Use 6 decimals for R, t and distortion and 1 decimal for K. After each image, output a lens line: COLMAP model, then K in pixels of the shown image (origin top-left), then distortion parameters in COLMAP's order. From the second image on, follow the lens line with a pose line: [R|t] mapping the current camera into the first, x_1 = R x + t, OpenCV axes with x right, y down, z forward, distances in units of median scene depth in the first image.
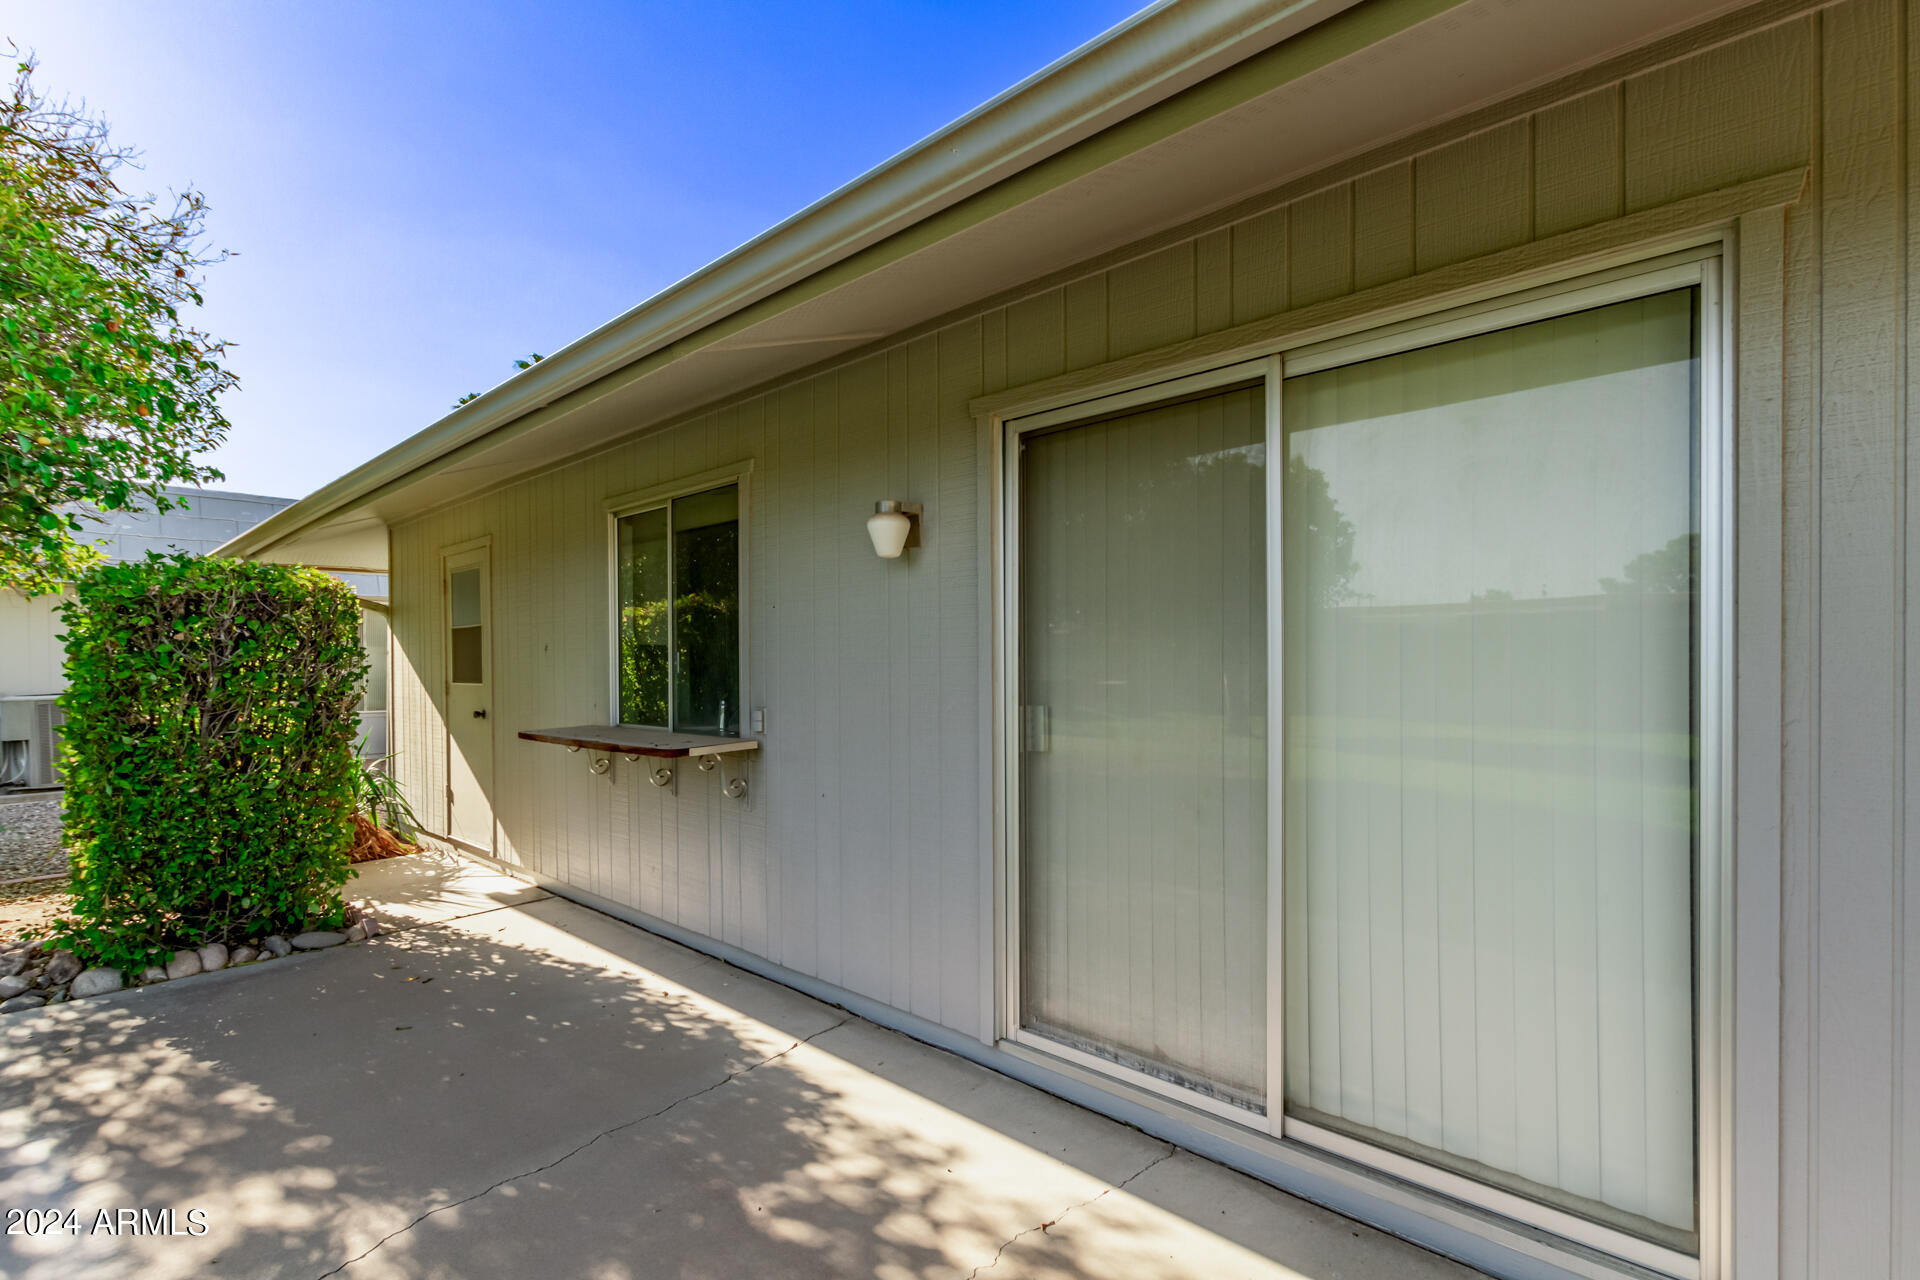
lens RADIAL K [[911.5, 0, 964.9], [0, 911.5, 674.2], [0, 0, 1]] dist [0.009671, -0.000640]
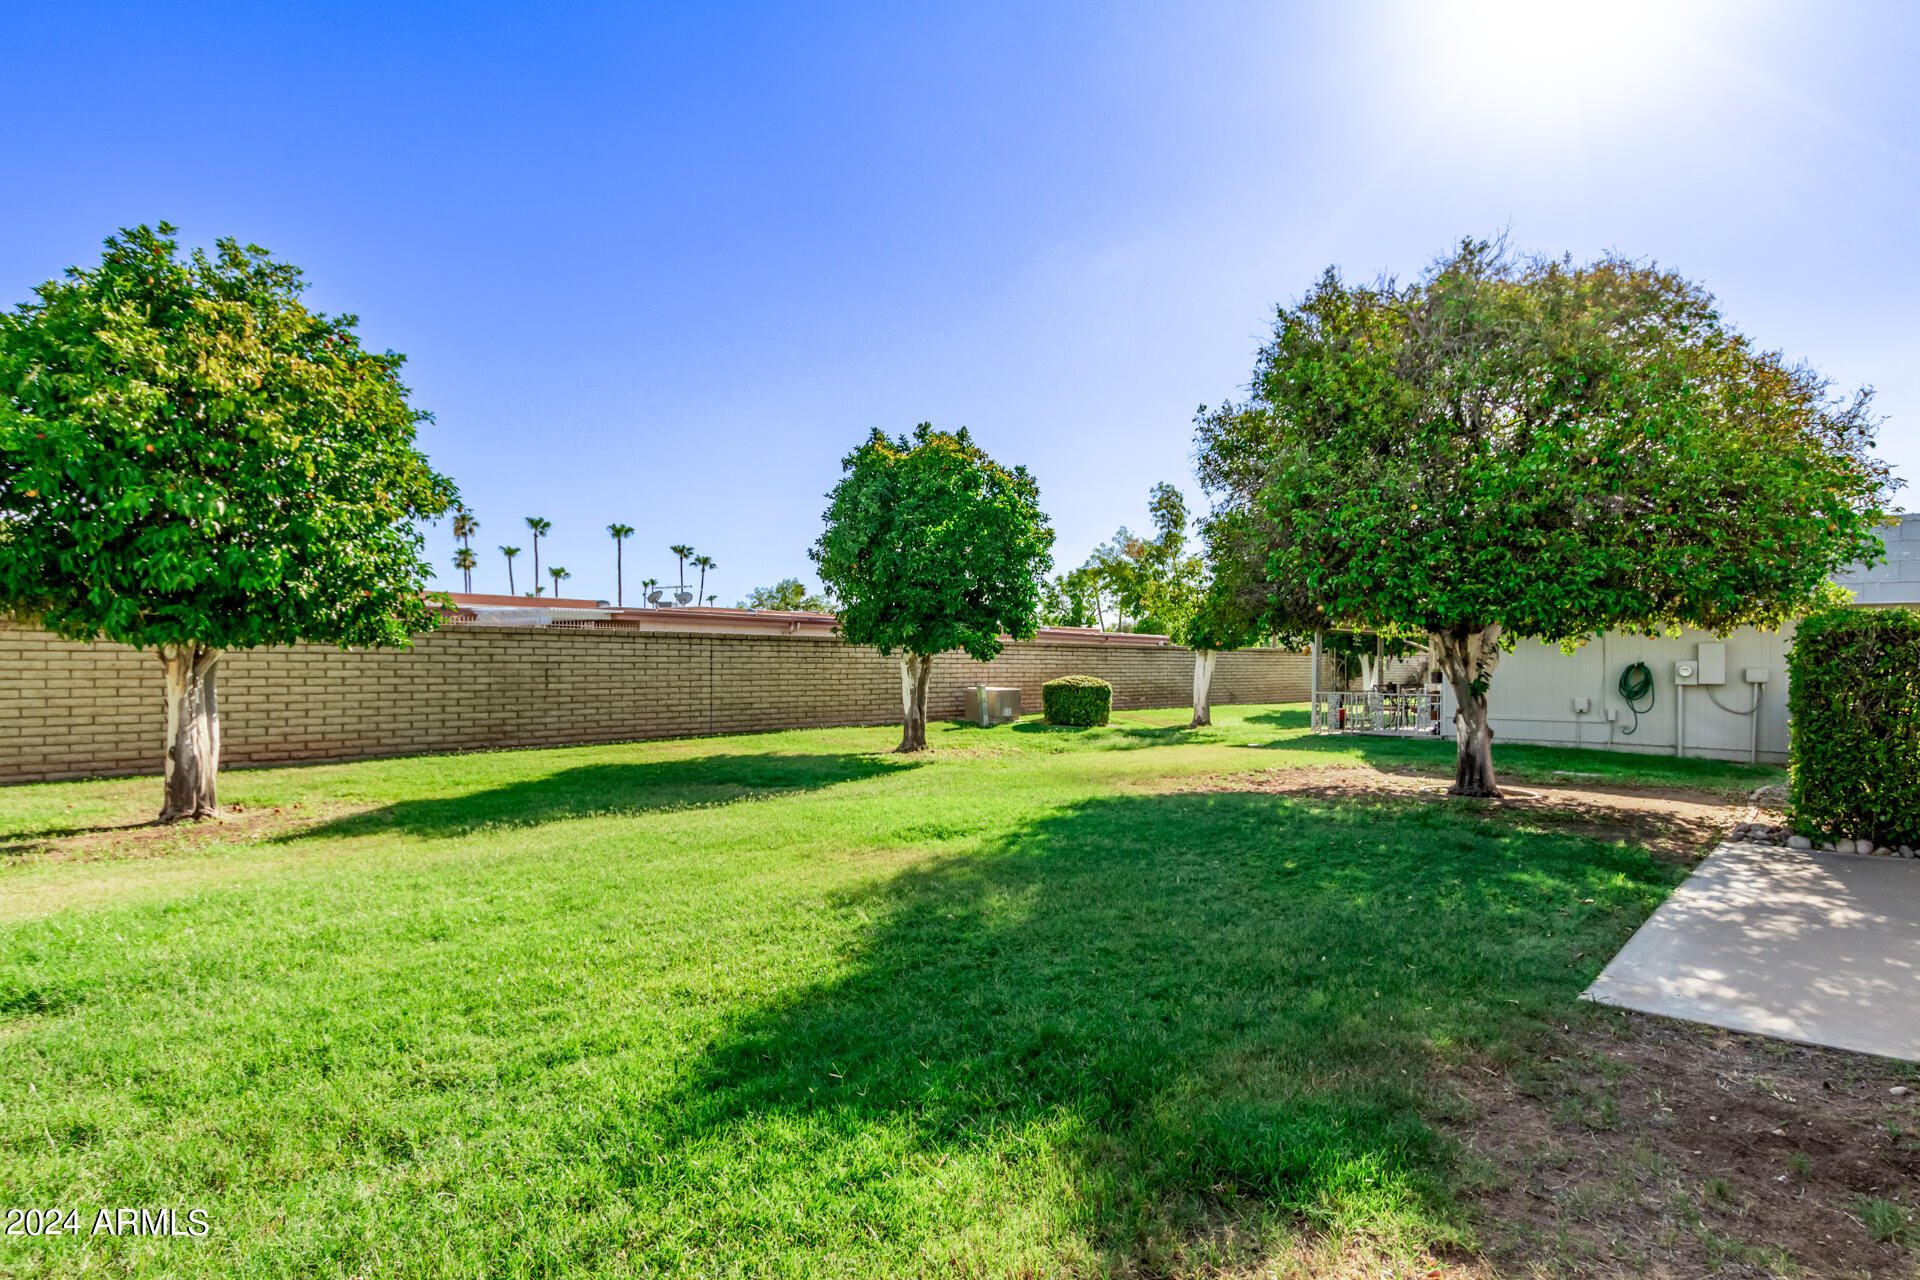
lens RADIAL K [[1050.1, 0, 960.0], [0, 1050.1, 640.0], [0, 0, 1]] dist [0.002059, 0.000659]
pose [[0.046611, -0.013528, -0.998821, 1.060898], [-0.025093, 0.999577, -0.014709, 0.001032], [0.998598, 0.025749, 0.046252, -0.768471]]
